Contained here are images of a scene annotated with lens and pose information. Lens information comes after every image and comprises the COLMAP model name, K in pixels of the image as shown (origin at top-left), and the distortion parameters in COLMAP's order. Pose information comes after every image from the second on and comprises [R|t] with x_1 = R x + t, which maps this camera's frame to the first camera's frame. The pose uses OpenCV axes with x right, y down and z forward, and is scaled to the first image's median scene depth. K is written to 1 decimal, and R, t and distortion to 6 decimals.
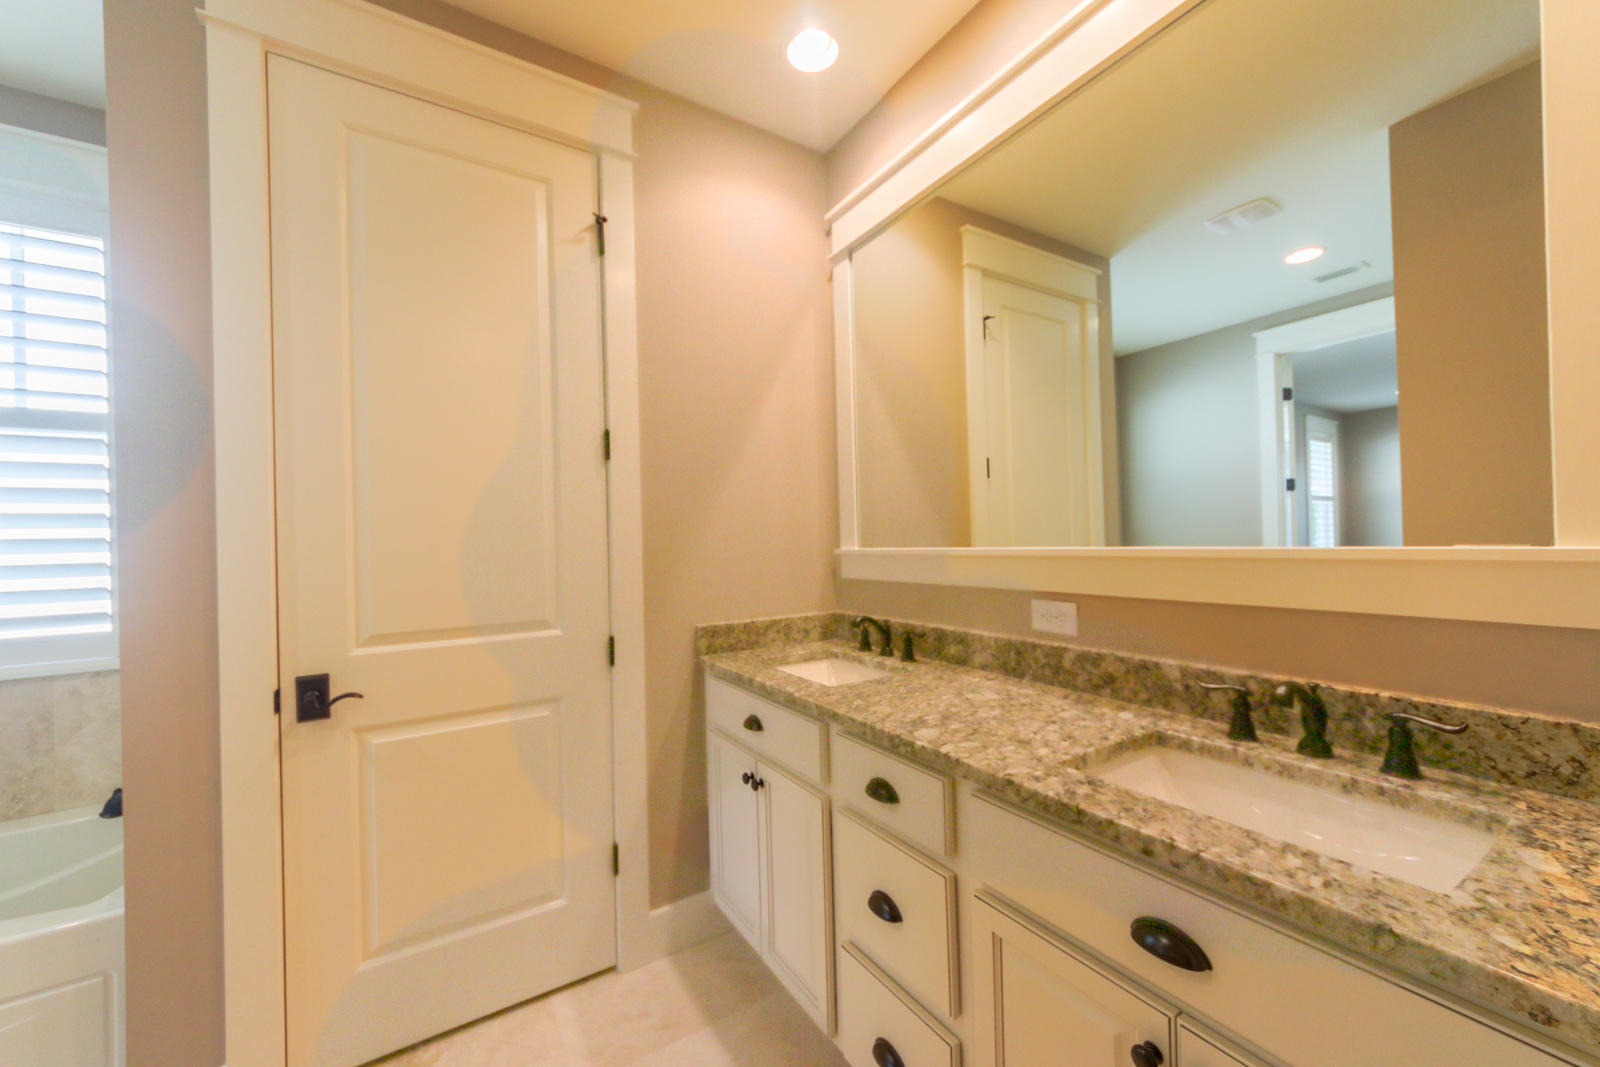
lens RADIAL K [[600.2, 0, 792.3], [0, 600.2, 536.3], [0, 0, 1]] dist [0.008044, -0.003538]
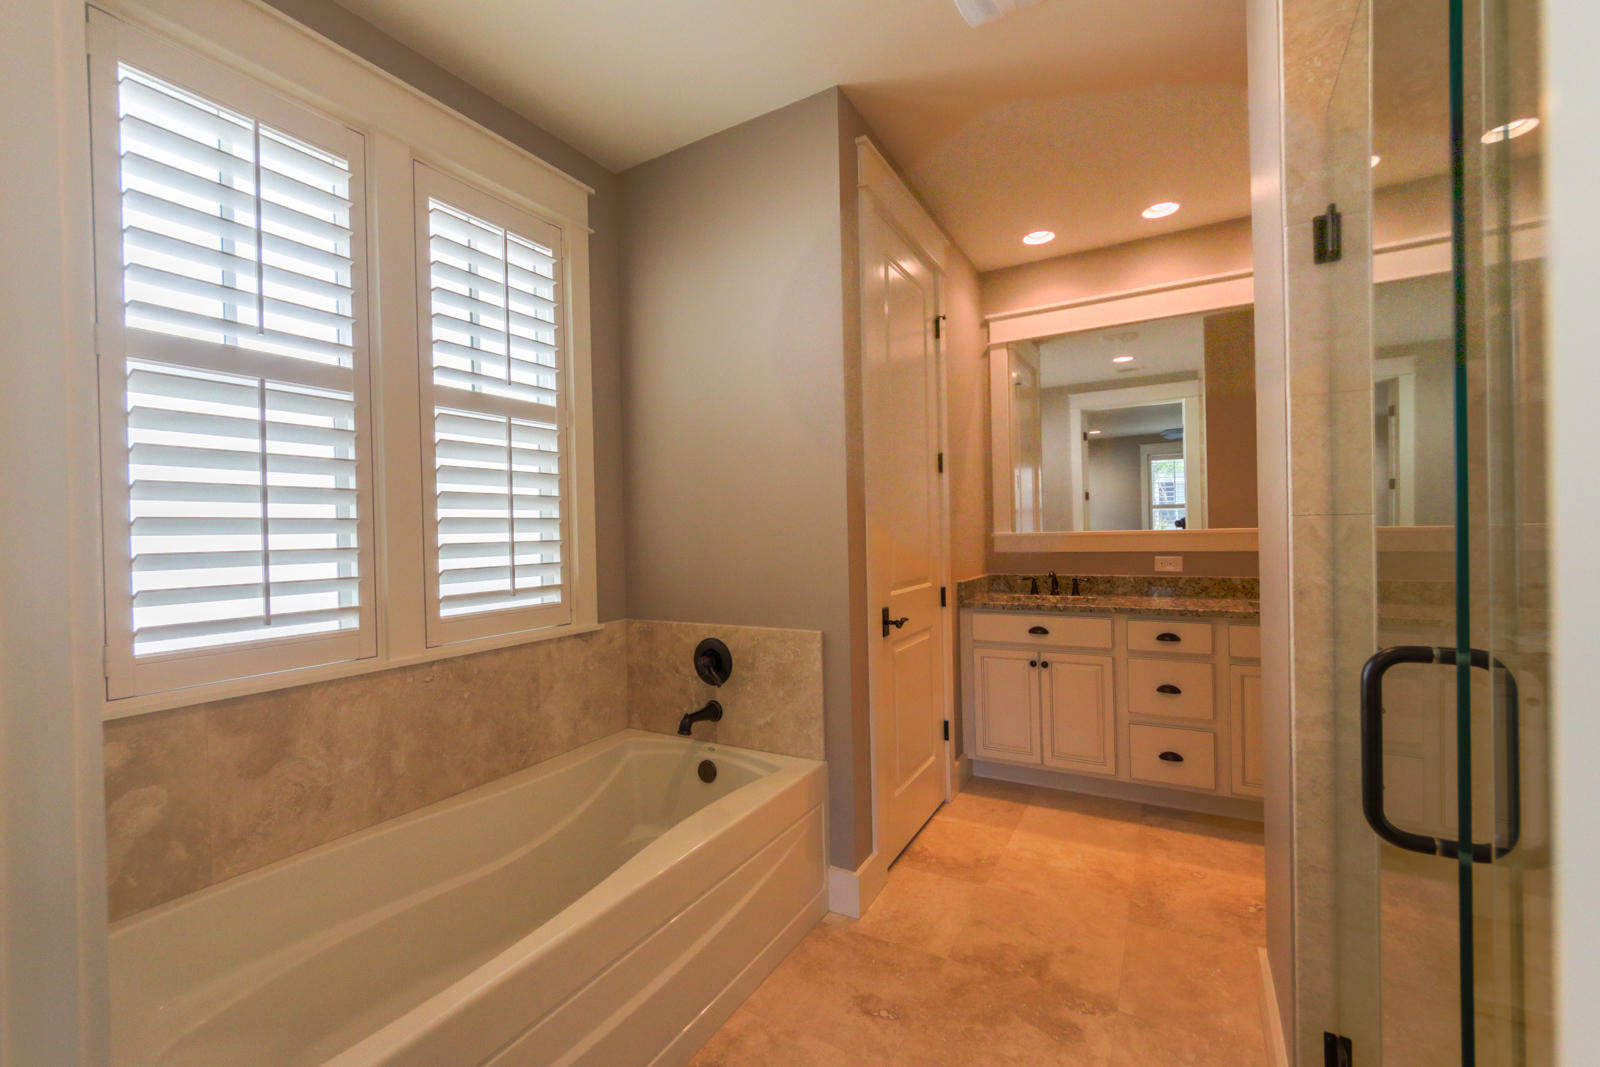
lens RADIAL K [[669.5, 0, 800.0], [0, 669.5, 533.5], [0, 0, 1]] dist [0.000014, 0.000014]
pose [[0.875720, 0.006023, 0.482782, -1.518447], [-0.005163, 0.999982, -0.003111, 0.037417], [-0.482792, 0.000232, 0.875735, -0.342546]]
